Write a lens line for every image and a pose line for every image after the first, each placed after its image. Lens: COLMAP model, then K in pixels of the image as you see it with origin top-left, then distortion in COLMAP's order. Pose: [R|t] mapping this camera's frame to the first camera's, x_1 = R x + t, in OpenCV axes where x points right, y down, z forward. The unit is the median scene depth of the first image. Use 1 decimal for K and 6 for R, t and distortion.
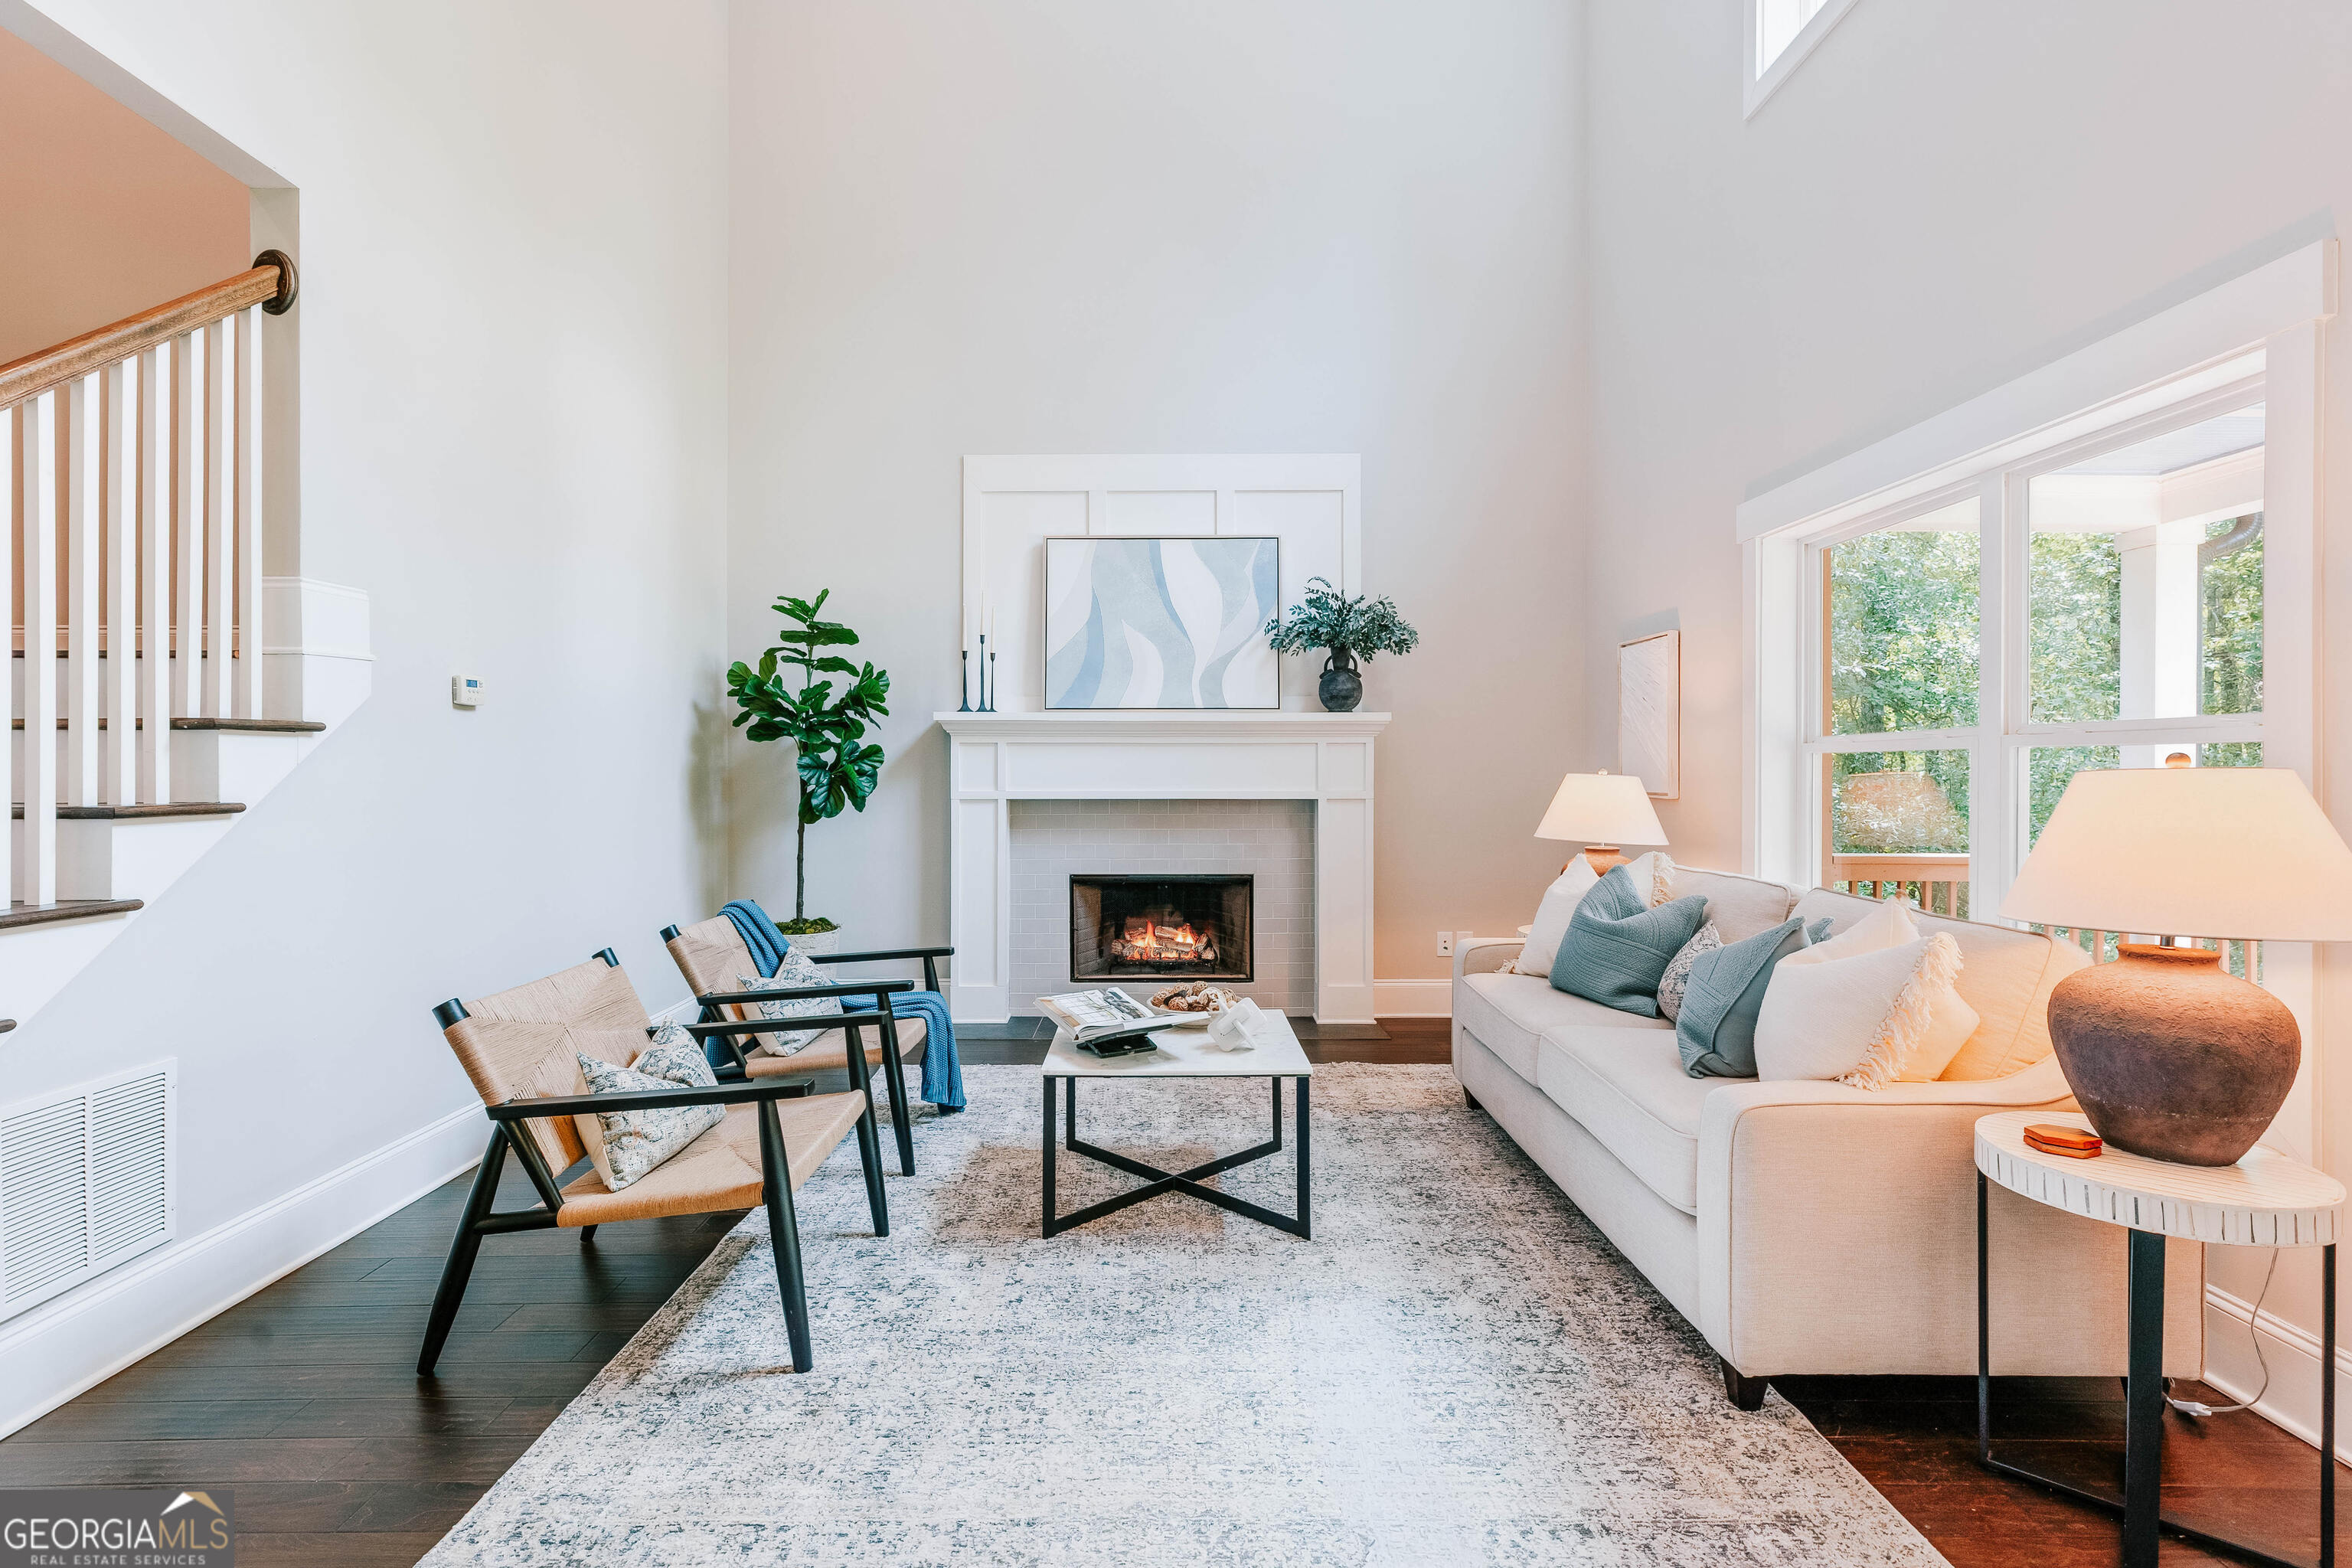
lens RADIAL K [[1090.3, 0, 1168.6], [0, 1090.3, 784.9], [0, 0, 1]] dist [-0.002341, -0.000508]
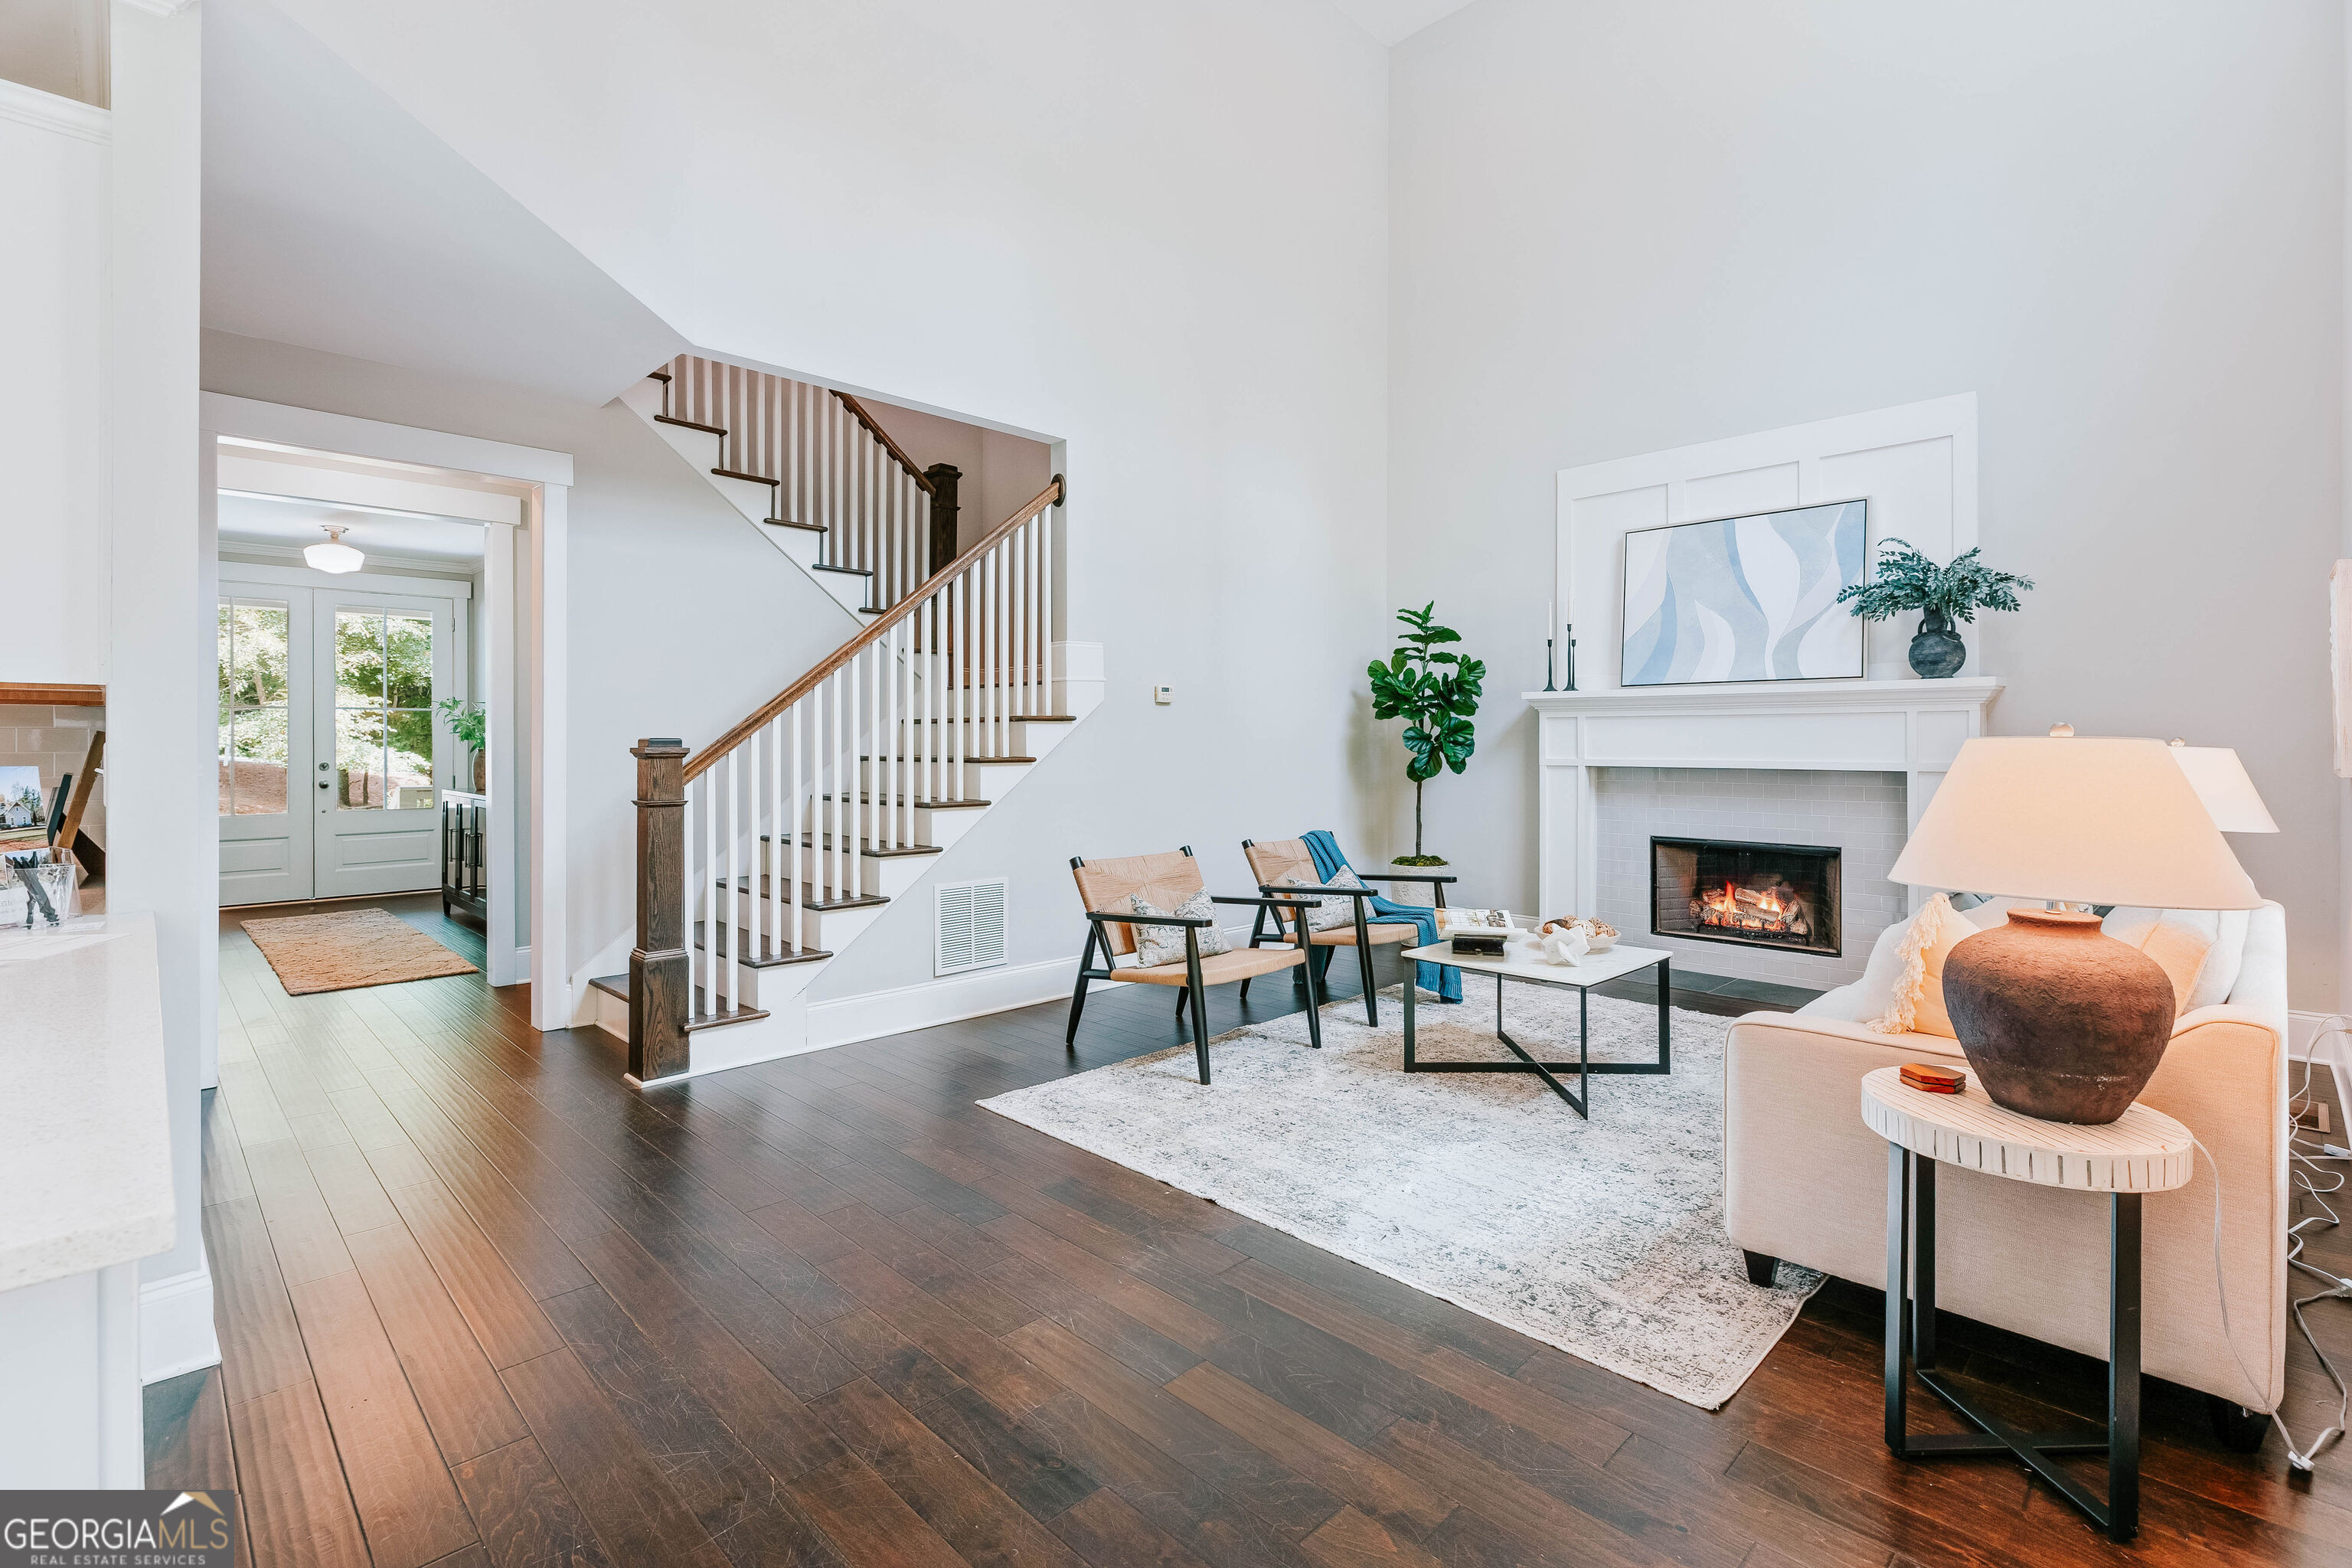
lens RADIAL K [[1090.3, 0, 1183.9], [0, 1090.3, 760.9], [0, 0, 1]] dist [-0.002341, -0.000508]
pose [[0.701321, 0.012052, -0.712744, 0.392865], [-0.008774, 0.999927, 0.008275, 0.002081], [0.712792, 0.000450, 0.701376, -0.111873]]
